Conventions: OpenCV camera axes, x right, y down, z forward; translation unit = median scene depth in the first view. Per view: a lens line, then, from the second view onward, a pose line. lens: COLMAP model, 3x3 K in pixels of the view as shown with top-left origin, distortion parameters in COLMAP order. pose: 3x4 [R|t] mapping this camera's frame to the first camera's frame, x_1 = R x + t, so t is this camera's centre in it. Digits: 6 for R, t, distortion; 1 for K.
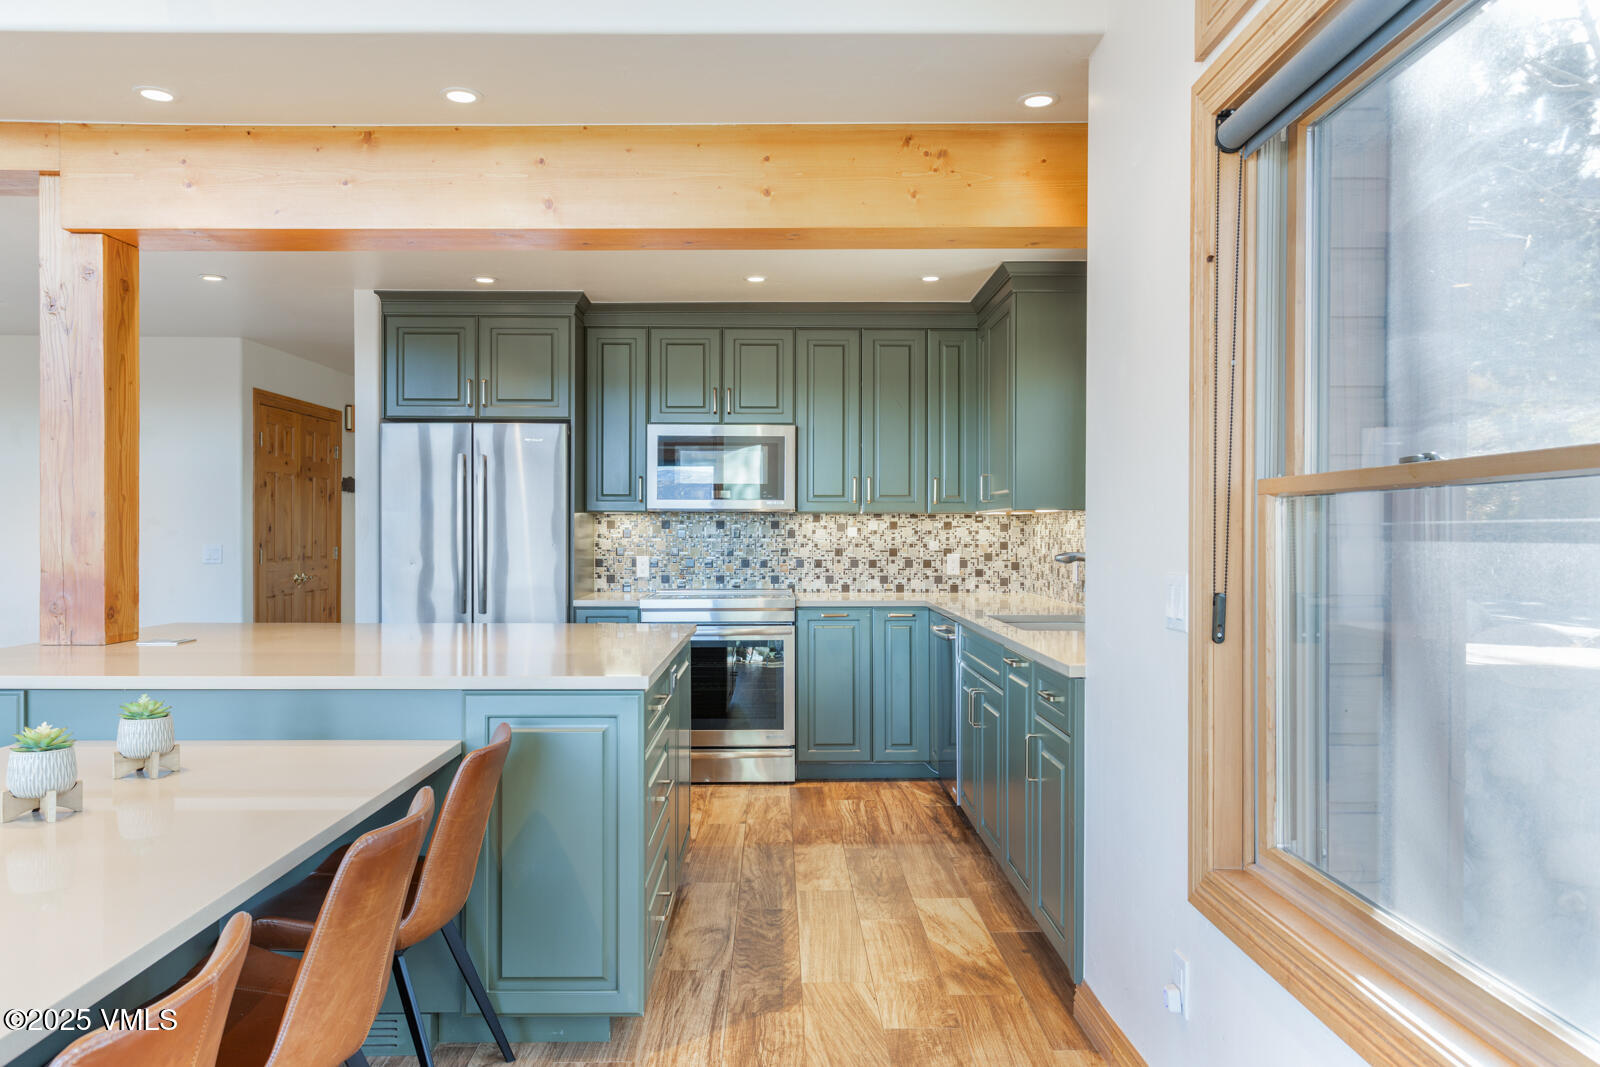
lens RADIAL K [[1150.0, 0, 783.3], [0, 1150.0, 541.9], [0, 0, 1]] dist [0.011134, -0.000887]
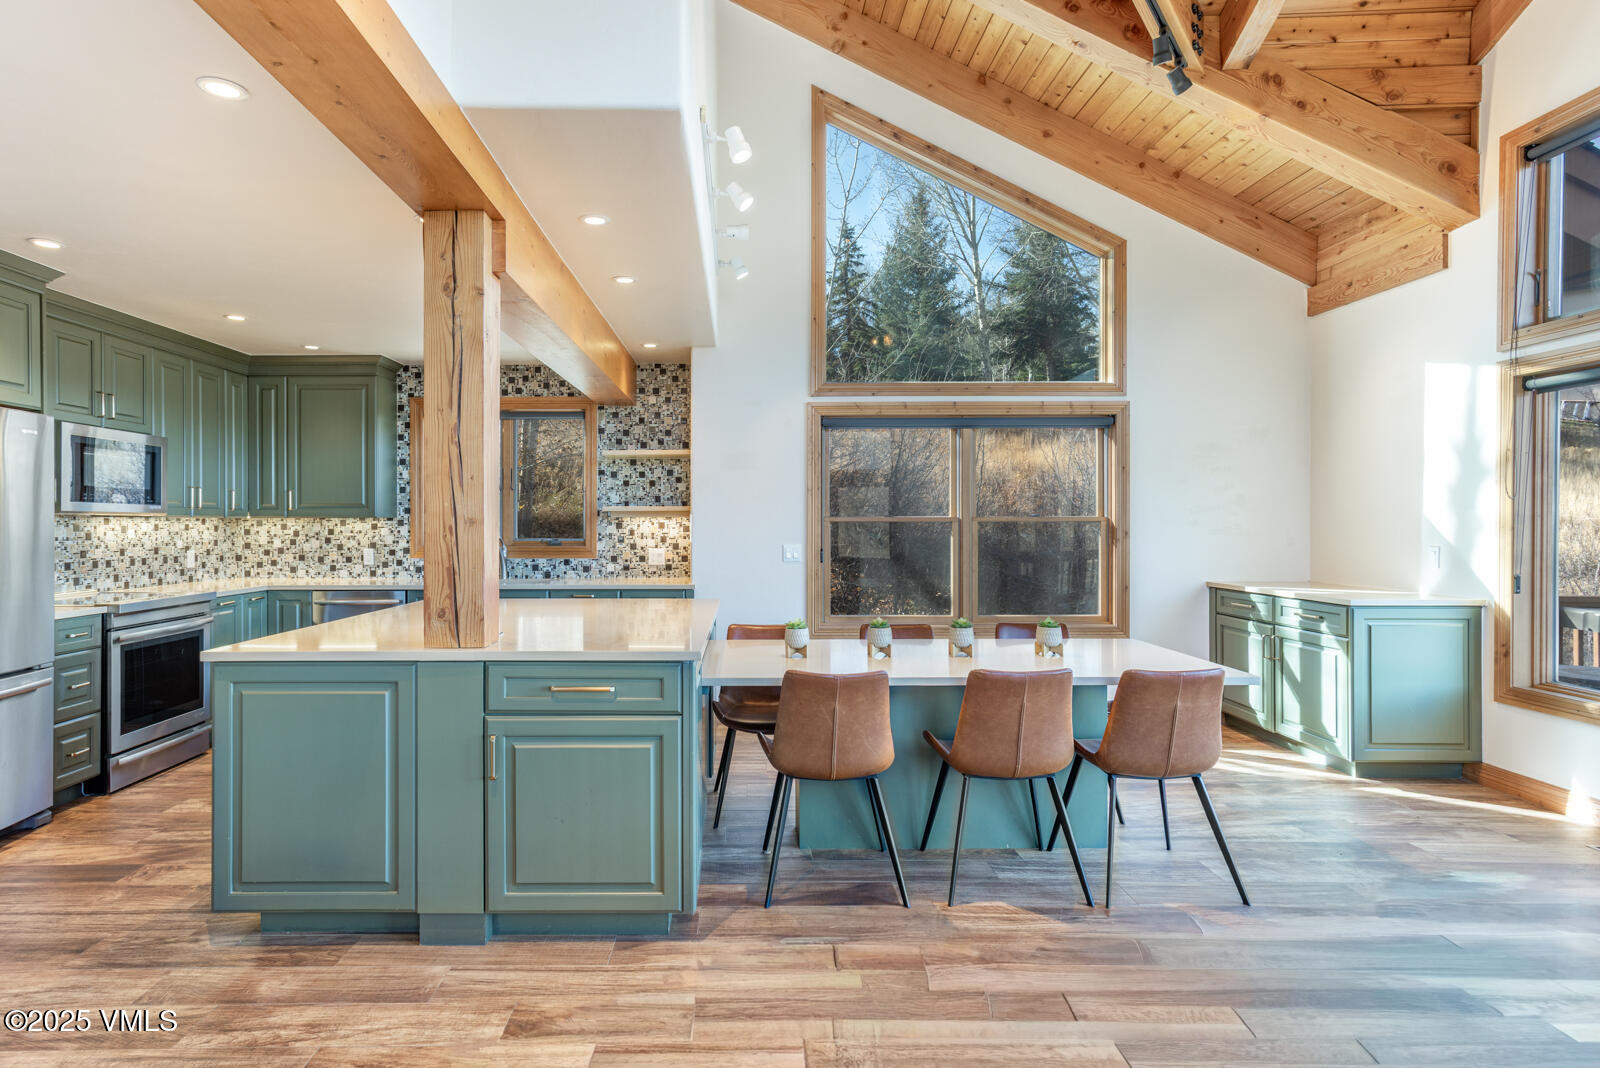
lens RADIAL K [[876.4, 0, 758.2], [0, 876.4, 523.0], [0, 0, 1]] dist [0.003557, 0.015806]
pose [[0.007760, -0.000839, 0.999970, -0.825223], [0.009720, 0.999952, 0.000764, -0.014152], [-0.999923, 0.009714, 0.007768, 0.418006]]
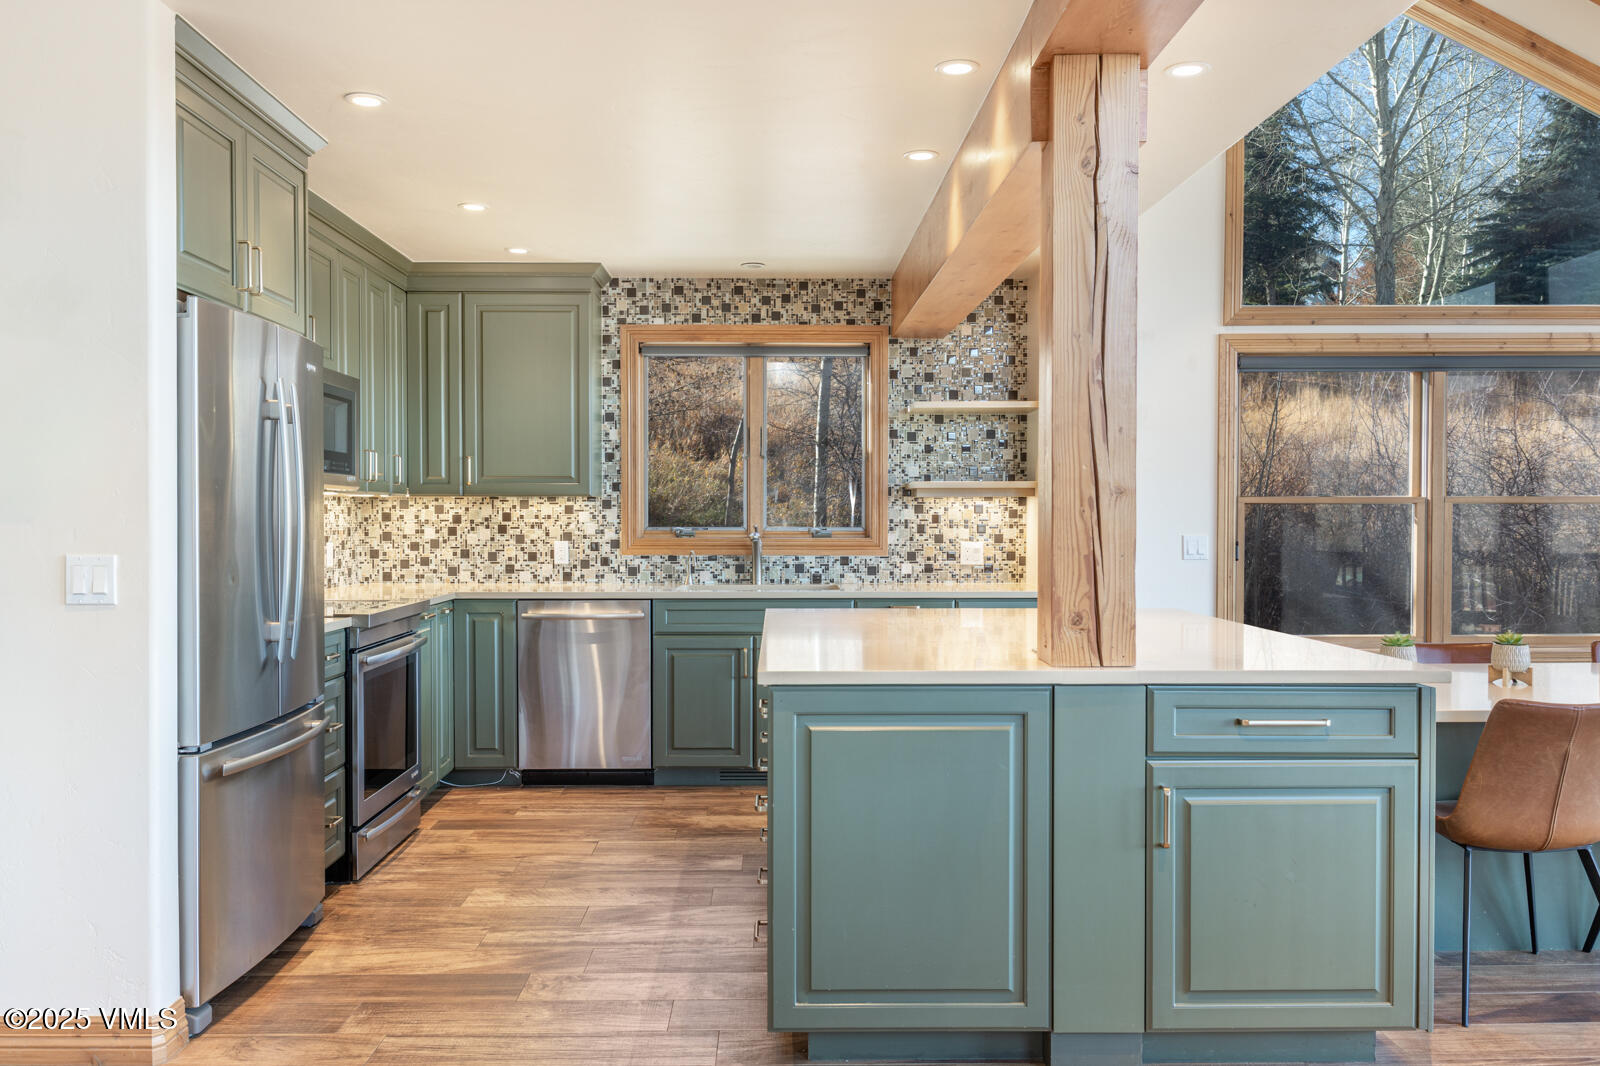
lens RADIAL K [[1267.6, 0, 831.2], [0, 1267.6, 540.0], [0, 0, 1]] dist [0.023671, -0.016212]
pose [[-0.019102, -0.021019, 0.999597, -0.842988], [0.008143, 0.999743, 0.021177, -0.008756], [-0.999784, 0.008544, -0.018926, 0.689110]]
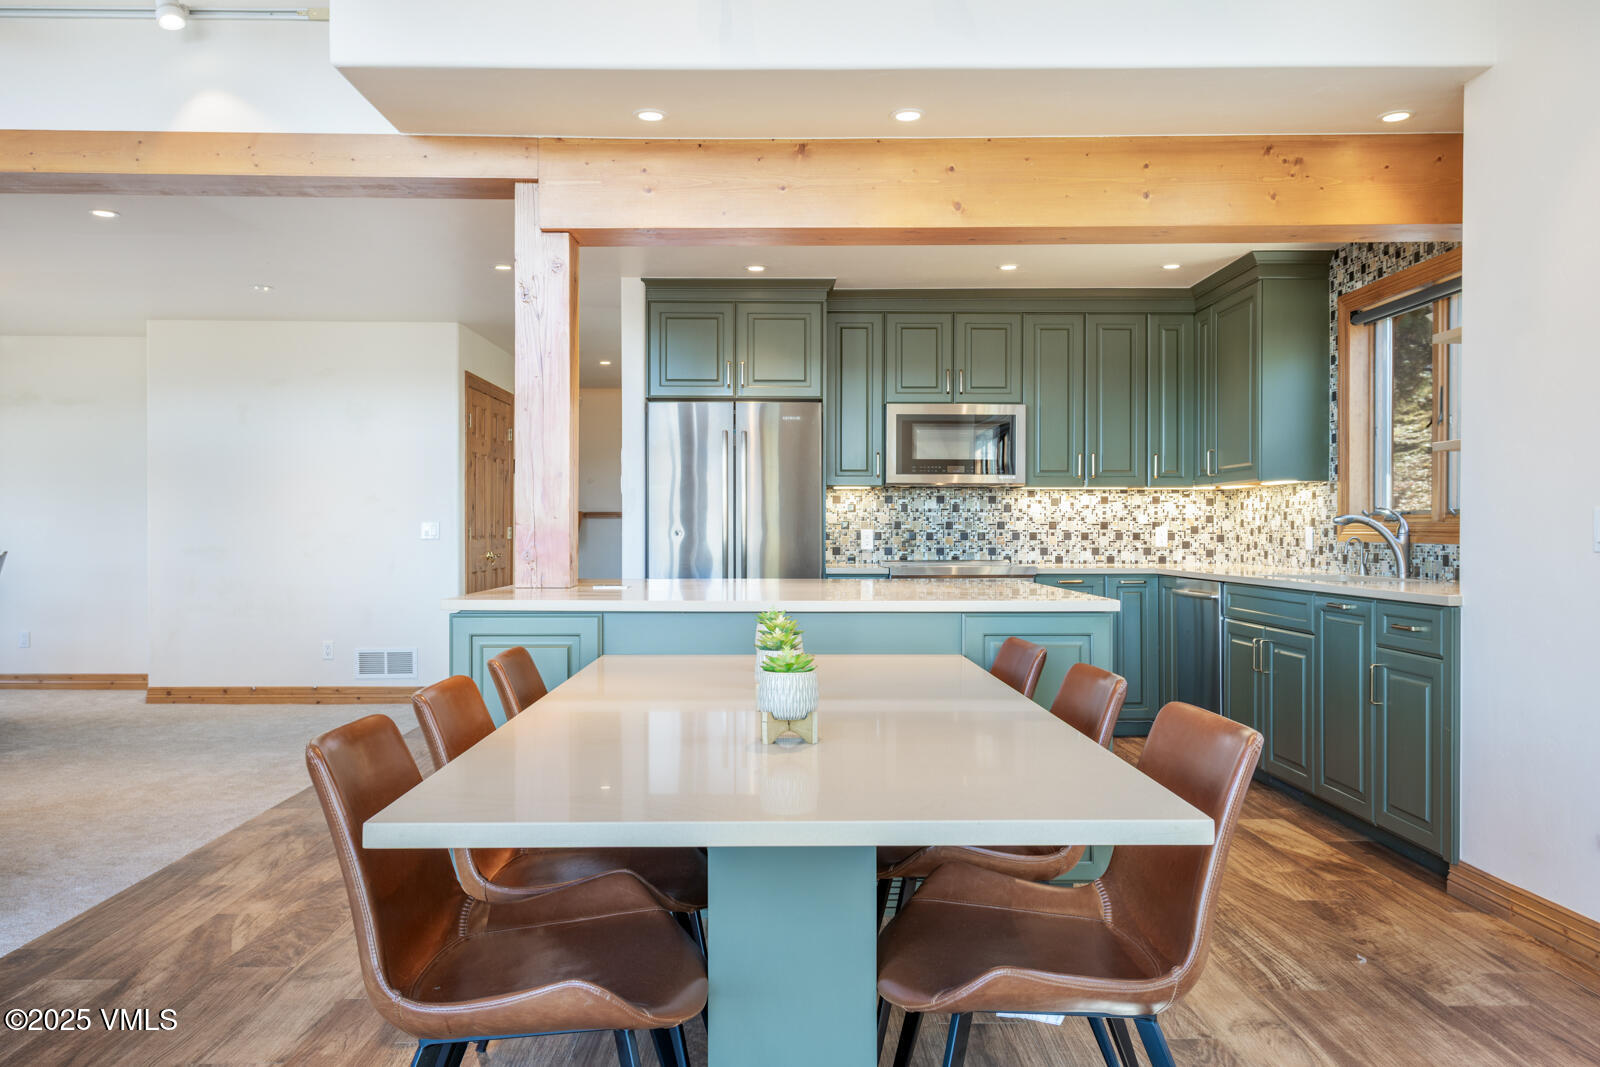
lens RADIAL K [[1229.8, 0, 780.4], [0, 1229.8, 541.5], [0, 0, 1]] dist [0.019810, 0.000589]
pose [[0.999996, -0.001251, 0.002402, -0.216131], [0.001251, 0.999999, 0.000292, 0.024356], [-0.002403, -0.000289, 0.999997, -0.134010]]
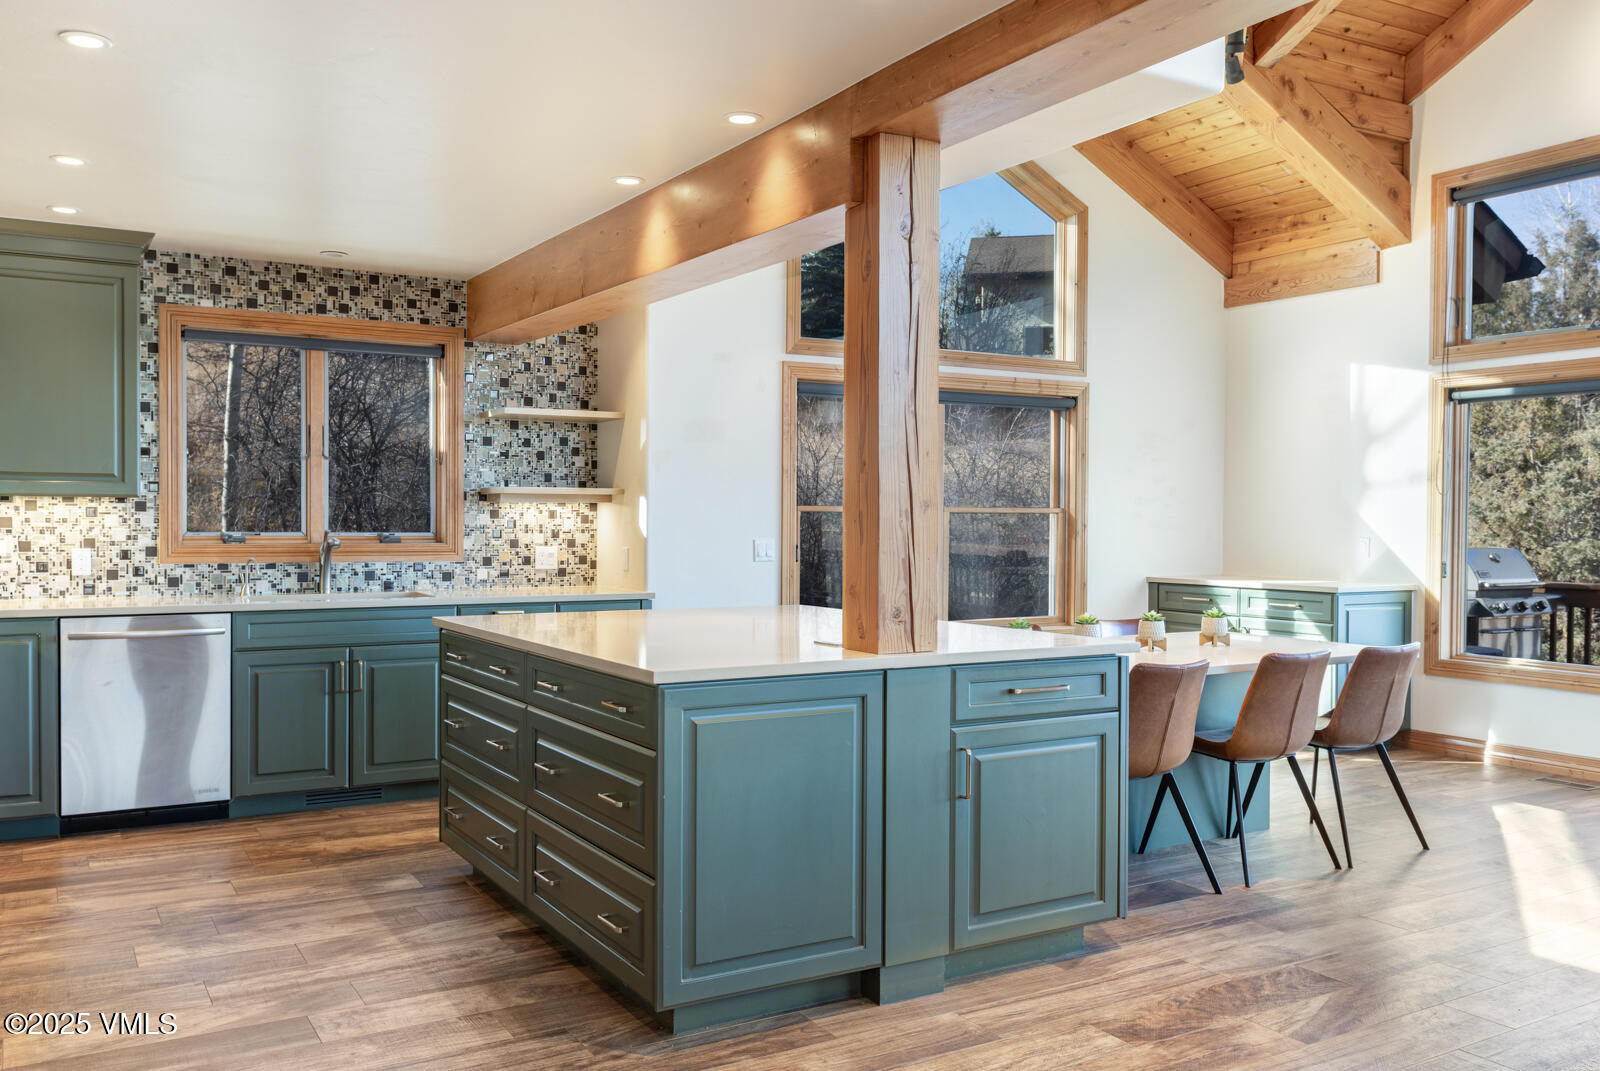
lens RADIAL K [[1267.0, 0, 808.8], [0, 1267.0, 535.8], [0, 0, 1]] dist [0.044377, -0.051442]
pose [[-0.498171, -0.015265, 0.866945, -0.835635], [0.001631, 0.999827, 0.018542, -0.012590], [-0.867077, 0.010651, -0.498059, 0.900144]]
